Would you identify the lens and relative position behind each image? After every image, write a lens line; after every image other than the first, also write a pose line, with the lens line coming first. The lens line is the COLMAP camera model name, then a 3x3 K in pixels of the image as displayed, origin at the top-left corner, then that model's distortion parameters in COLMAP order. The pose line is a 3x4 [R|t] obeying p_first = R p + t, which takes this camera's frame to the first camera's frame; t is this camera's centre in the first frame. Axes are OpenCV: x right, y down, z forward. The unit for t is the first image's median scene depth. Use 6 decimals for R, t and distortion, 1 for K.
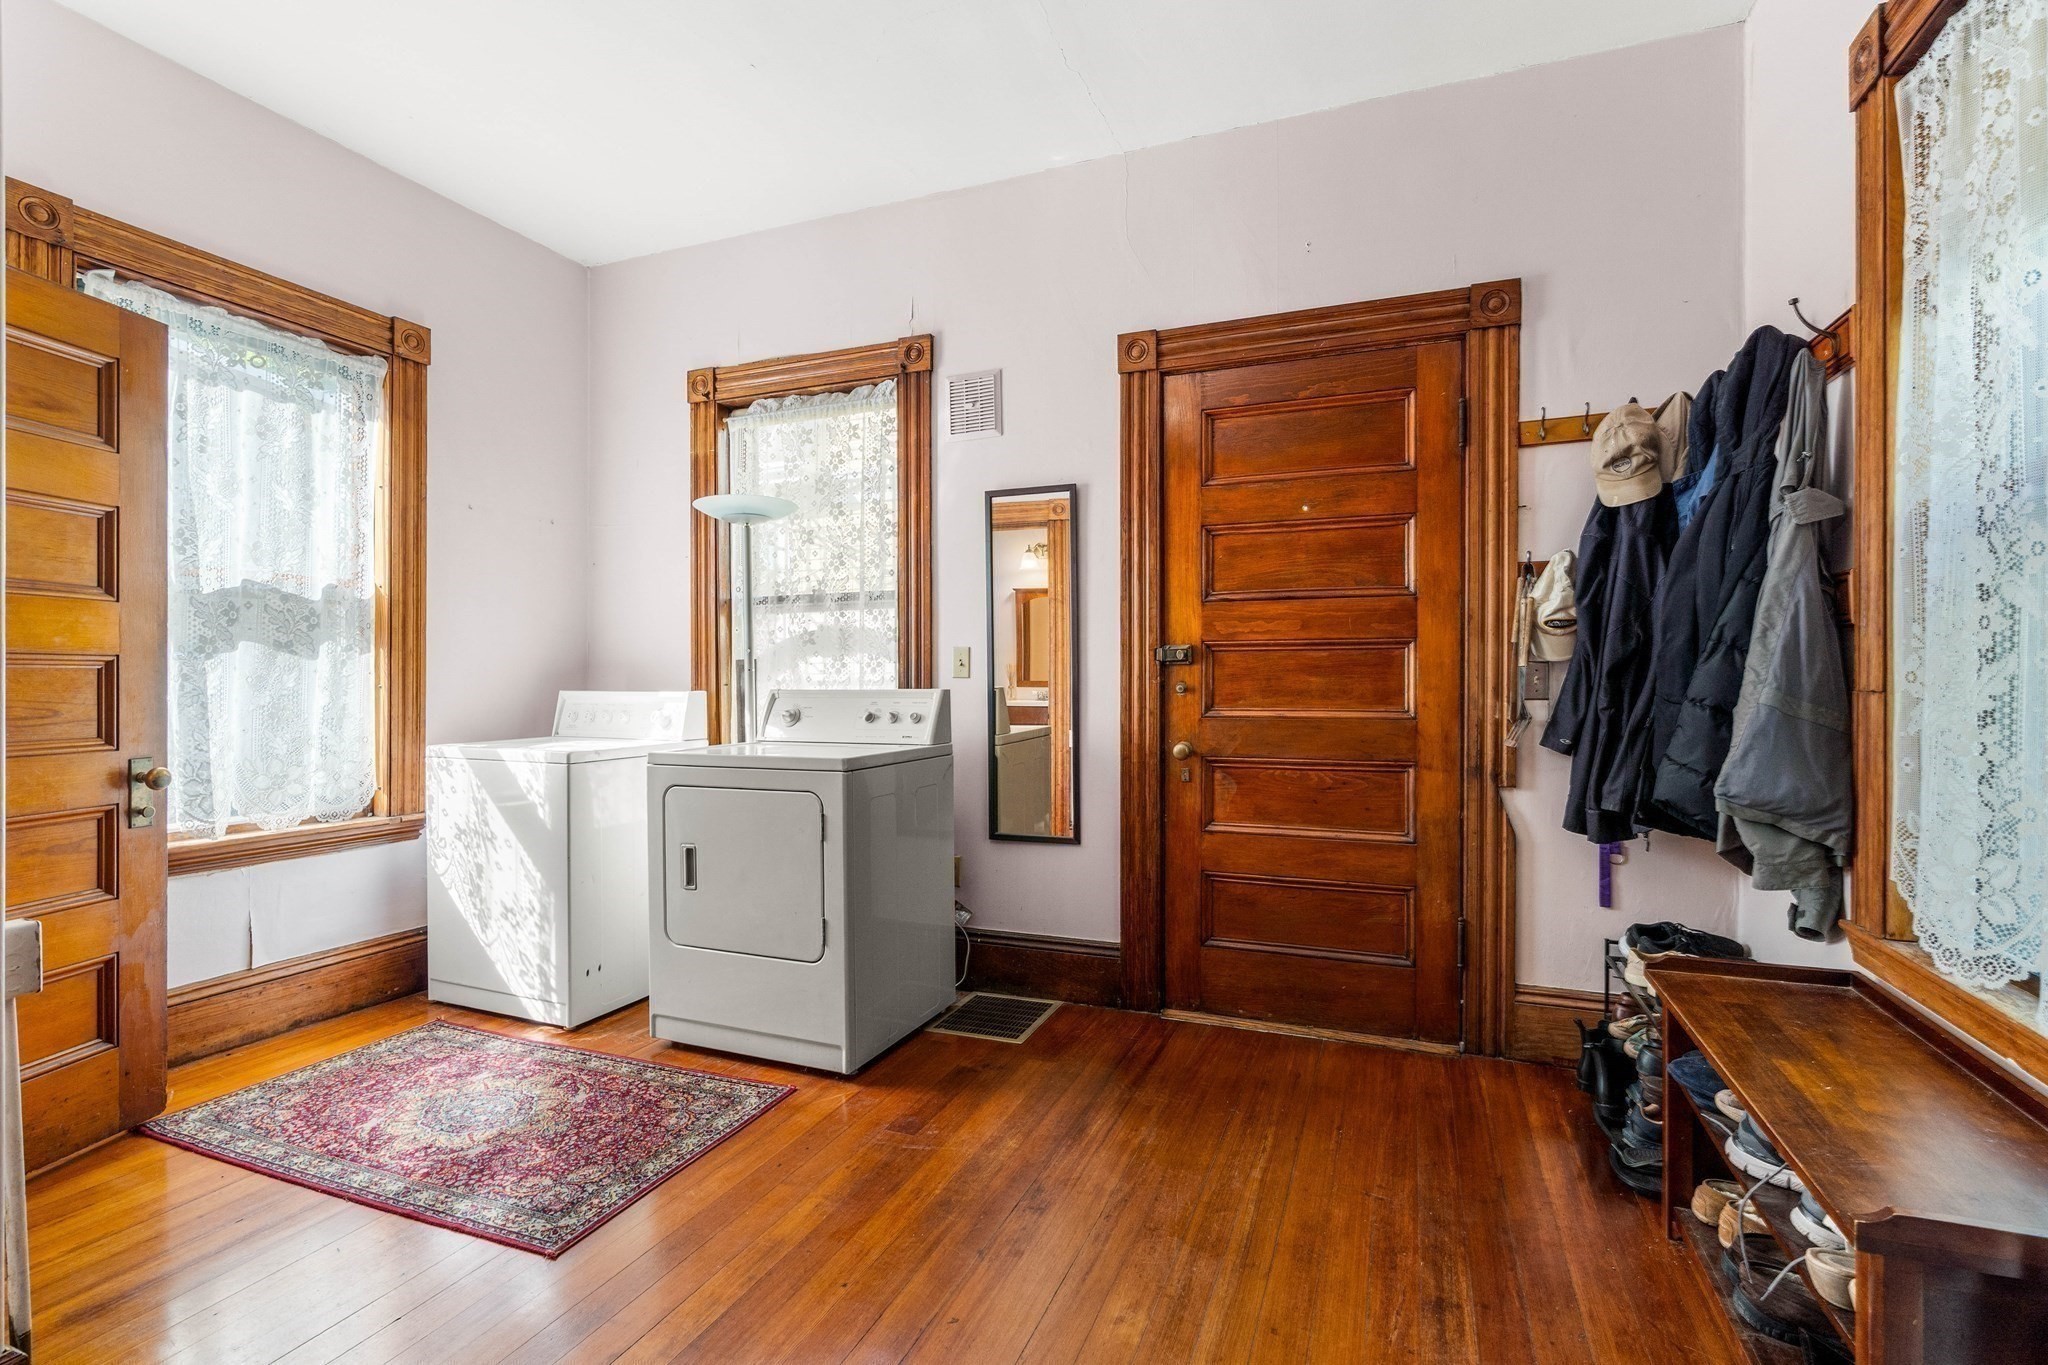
lens RADIAL K [[928.1, 0, 1025.2], [0, 928.1, 690.9], [0, 0, 1]] dist [-0.010227, 0.003857]
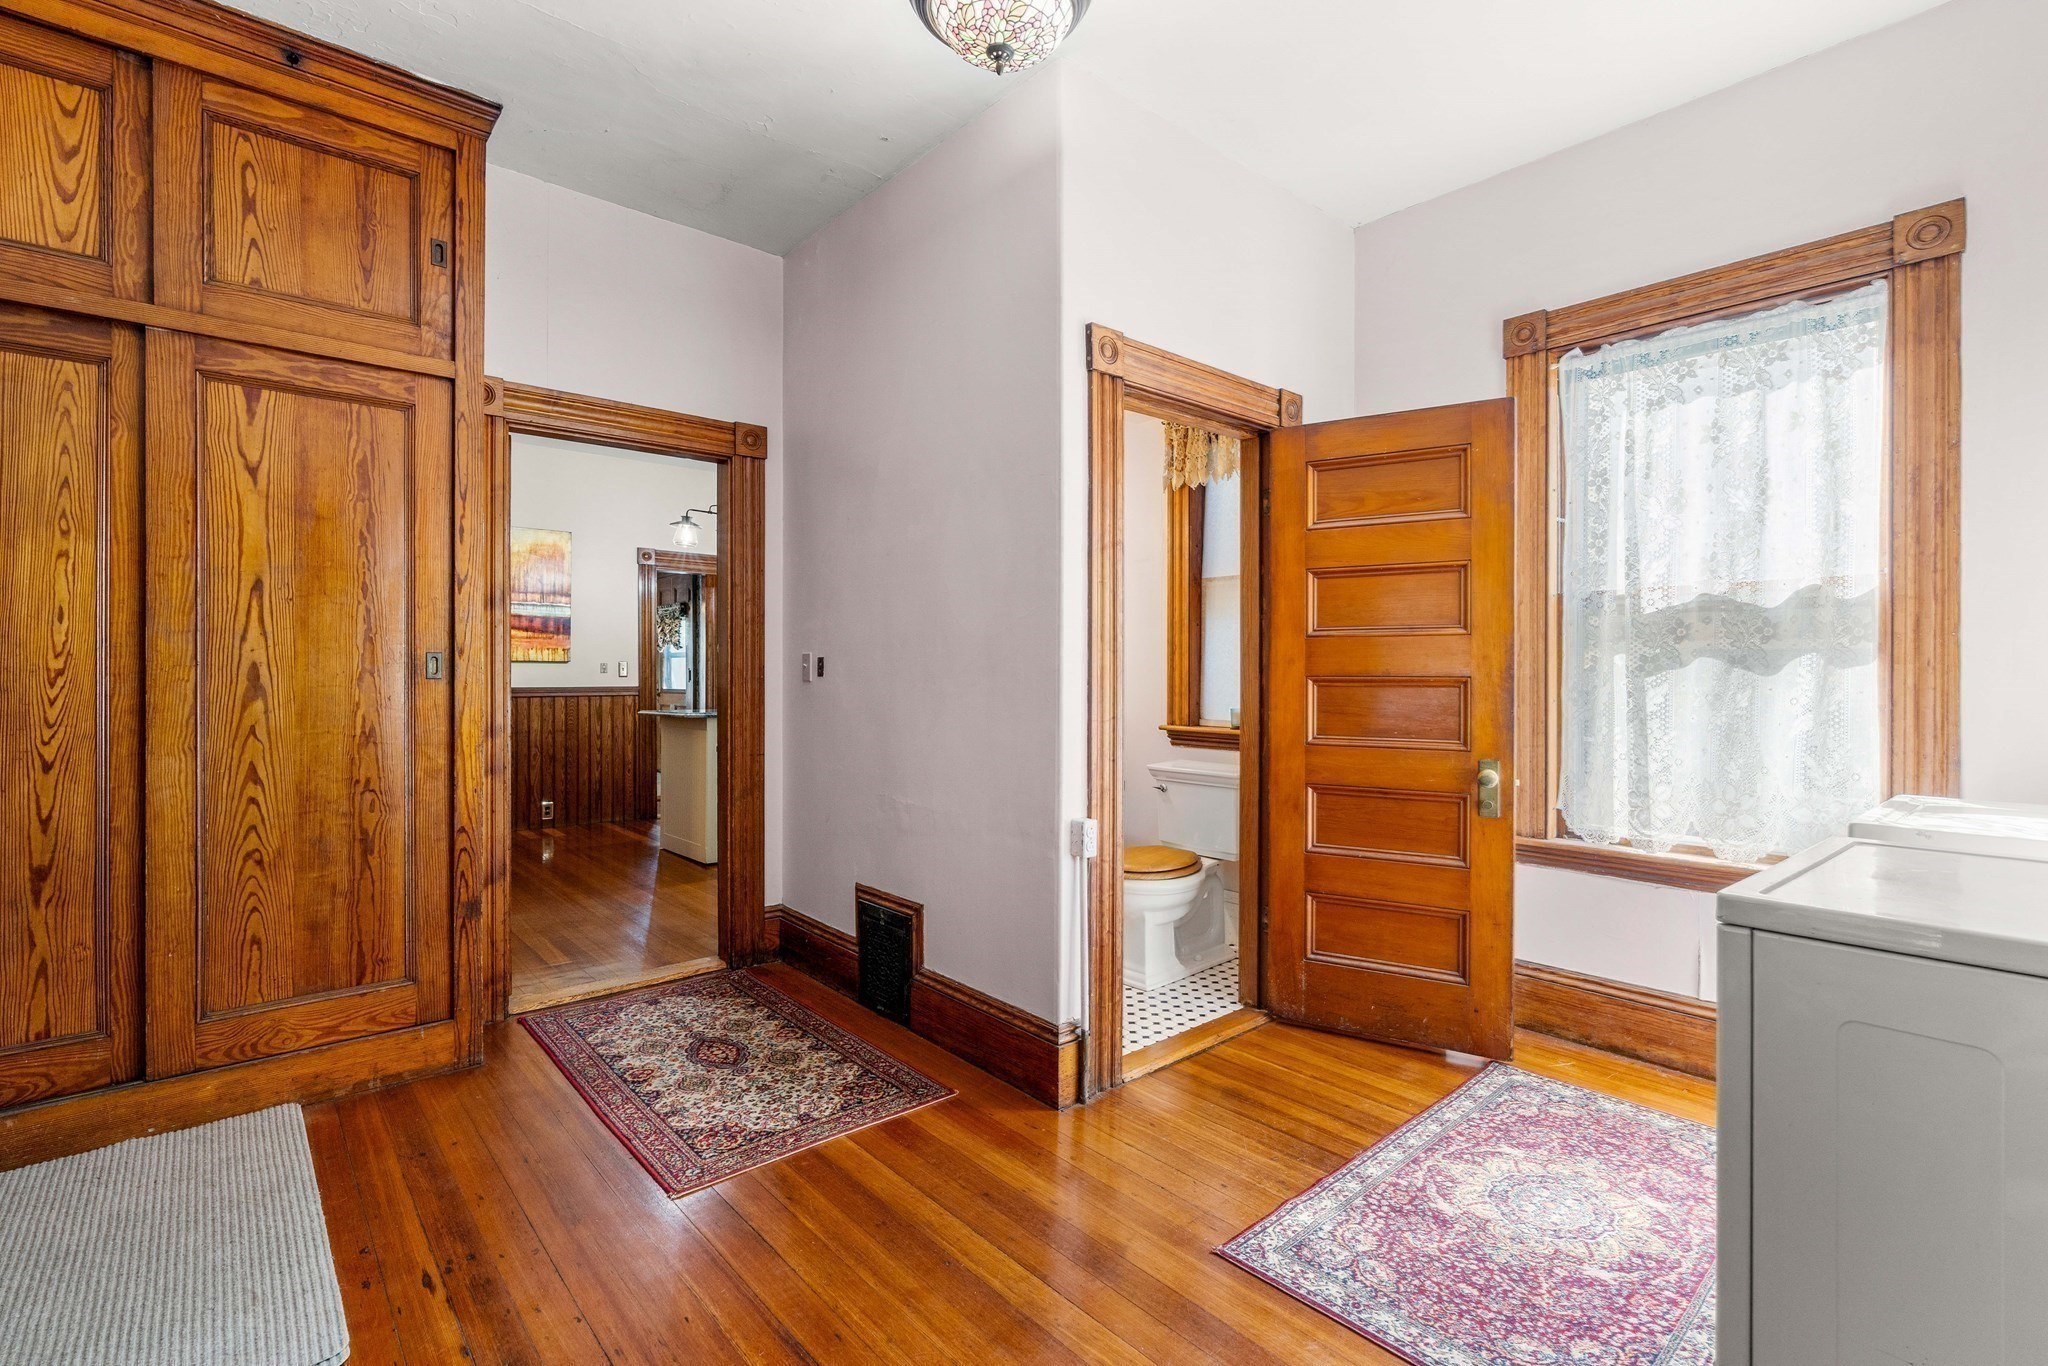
lens RADIAL K [[928.1, 0, 1025.9], [0, 928.1, 673.8], [0, 0, 1]] dist [-0.010227, 0.003857]
pose [[-0.443035, -0.002200, -0.896502, 0.342634], [-0.015828, 0.999860, 0.005369, -0.031824], [0.896364, 0.016569, -0.443008, 0.812203]]
